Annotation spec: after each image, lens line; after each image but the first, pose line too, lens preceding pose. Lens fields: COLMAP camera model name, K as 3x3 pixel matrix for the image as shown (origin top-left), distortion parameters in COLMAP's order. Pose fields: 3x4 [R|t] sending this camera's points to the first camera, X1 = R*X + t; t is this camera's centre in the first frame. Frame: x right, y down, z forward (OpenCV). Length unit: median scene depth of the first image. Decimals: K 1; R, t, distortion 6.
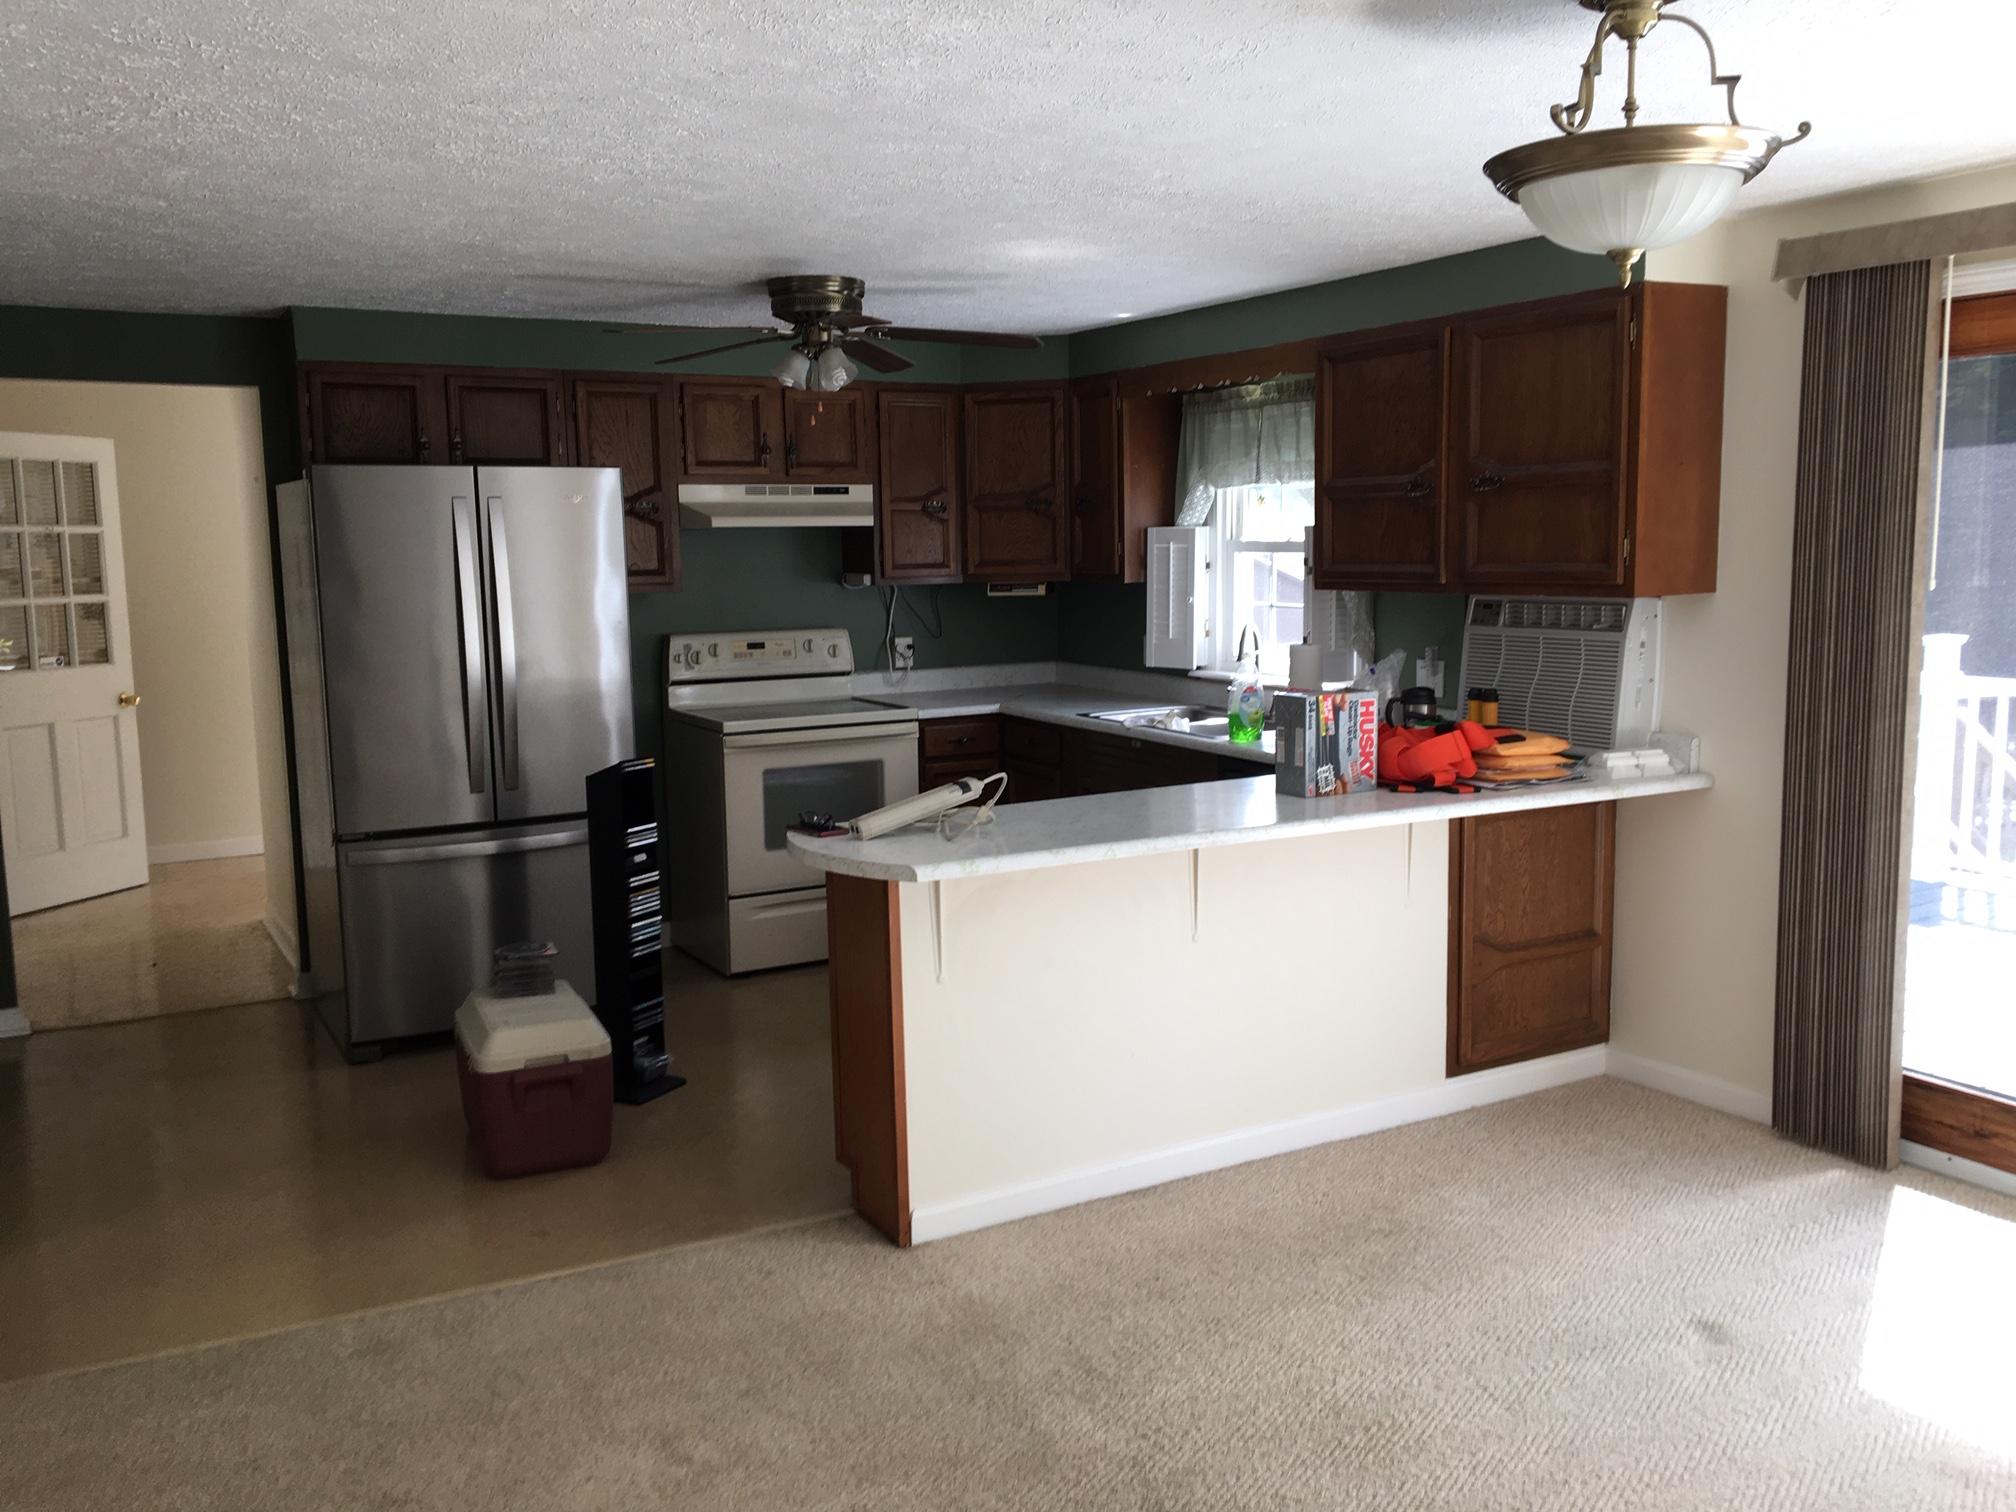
lens RADIAL K [[1708.9, 0, 993.0], [0, 1708.9, 757.5], [0, 0, 1]] dist [0.055586, -0.087746]
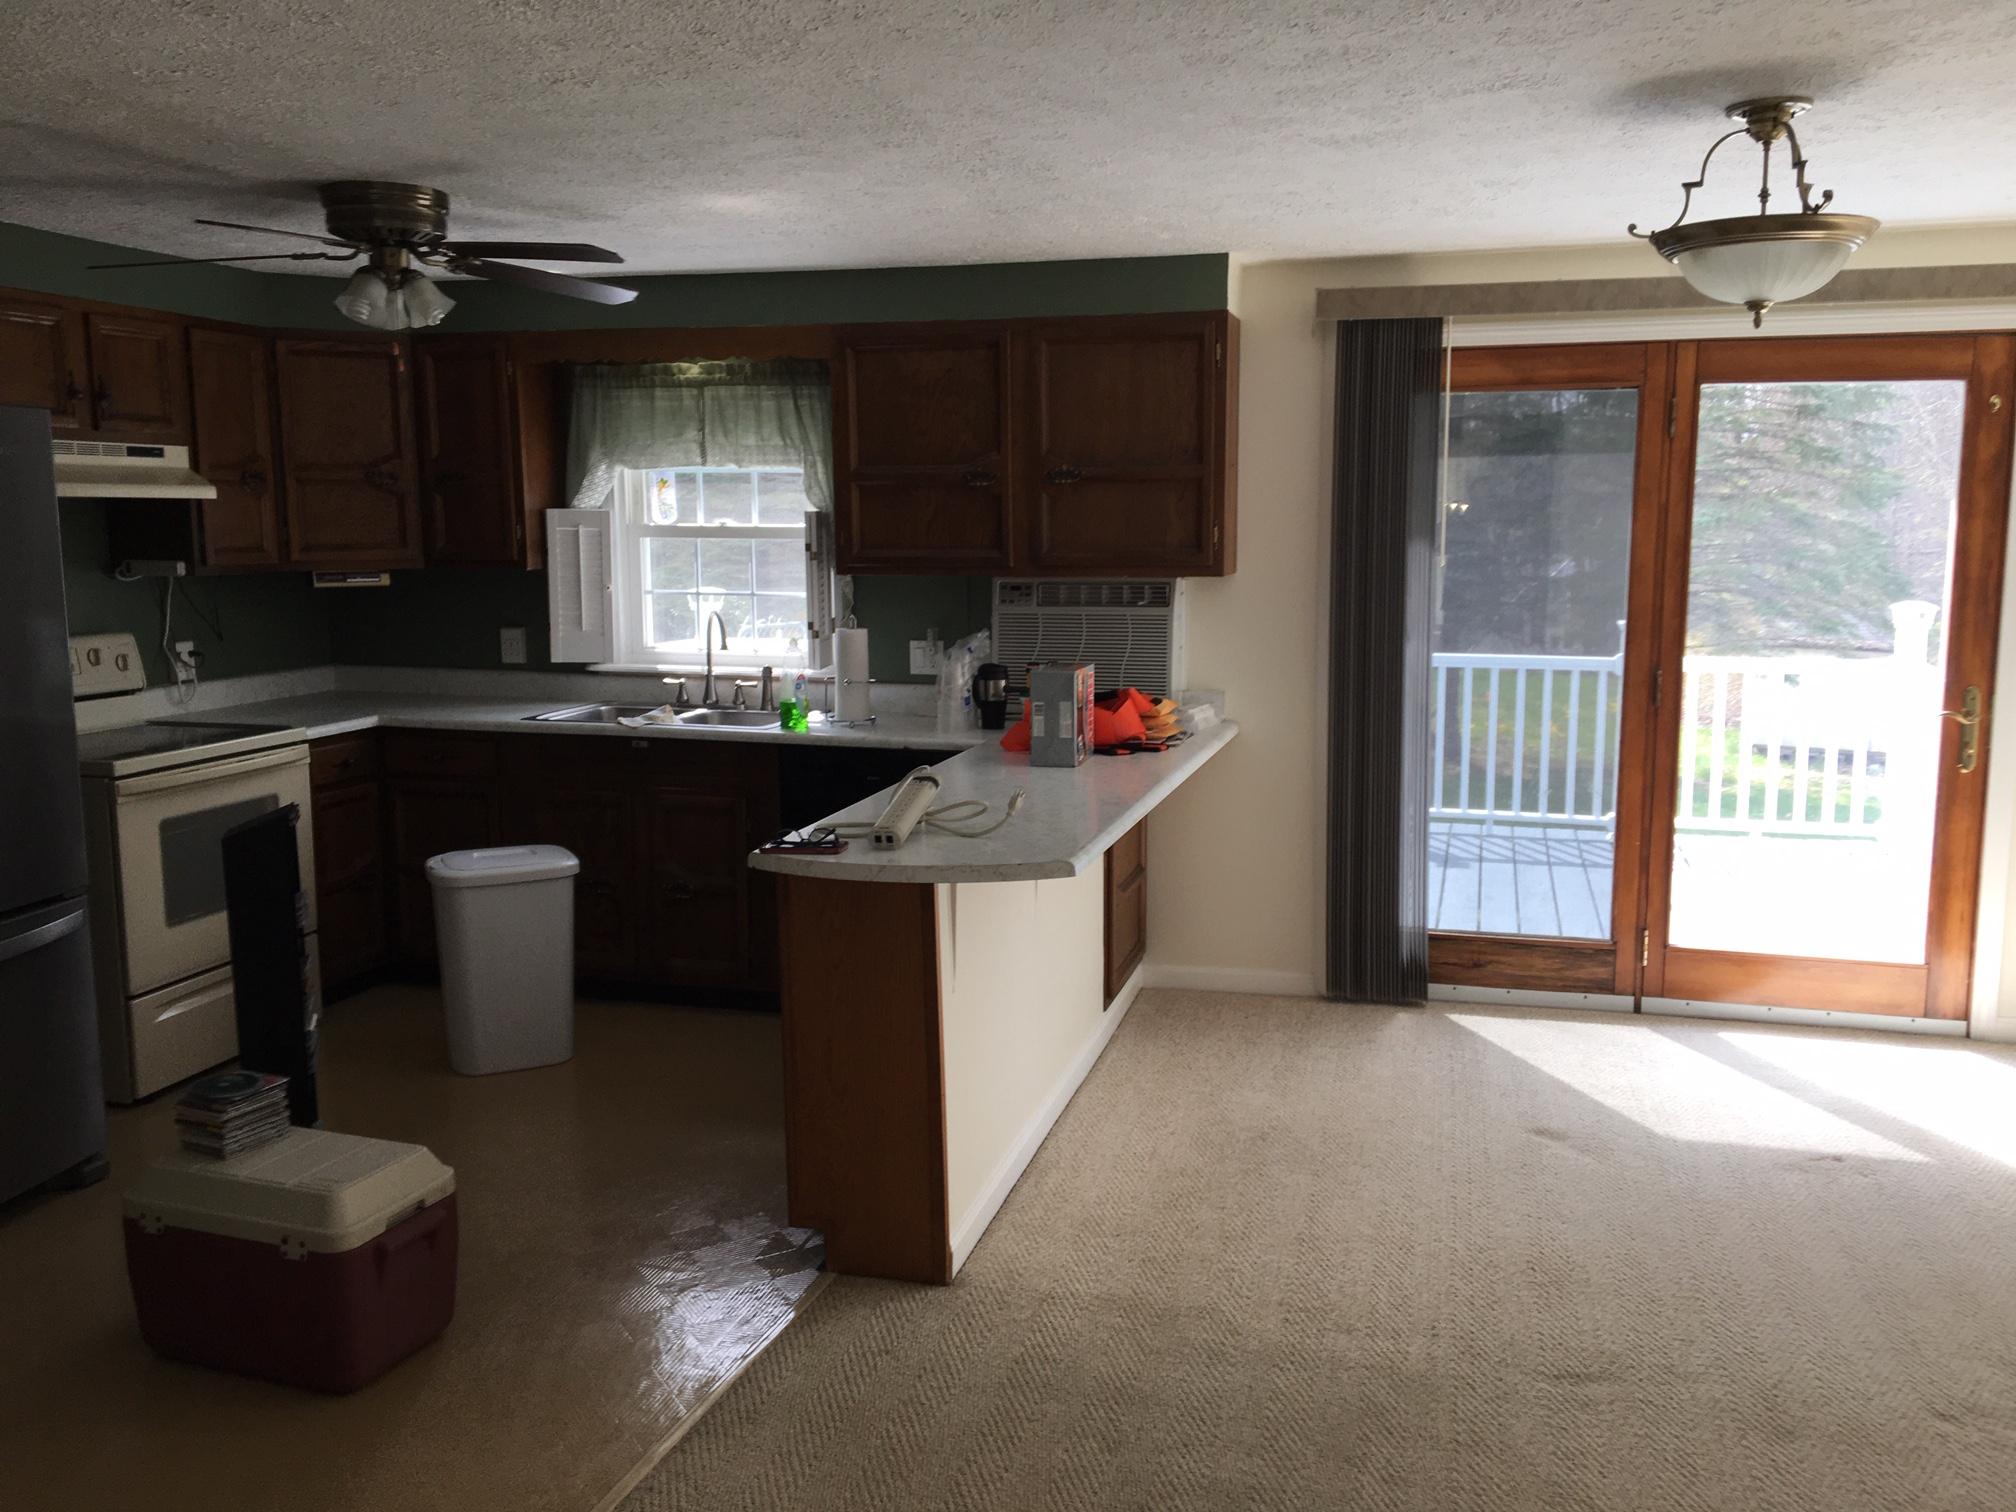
lens RADIAL K [[1708.9, 0, 1005.2], [0, 1708.9, 760.5], [0, 0, 1]] dist [0.055586, -0.087746]
pose [[0.688333, -0.085991, 0.720280, -0.427805], [0.083070, 0.995761, 0.039494, -0.018427], [-0.720623, 0.032648, 0.692558, 0.210266]]
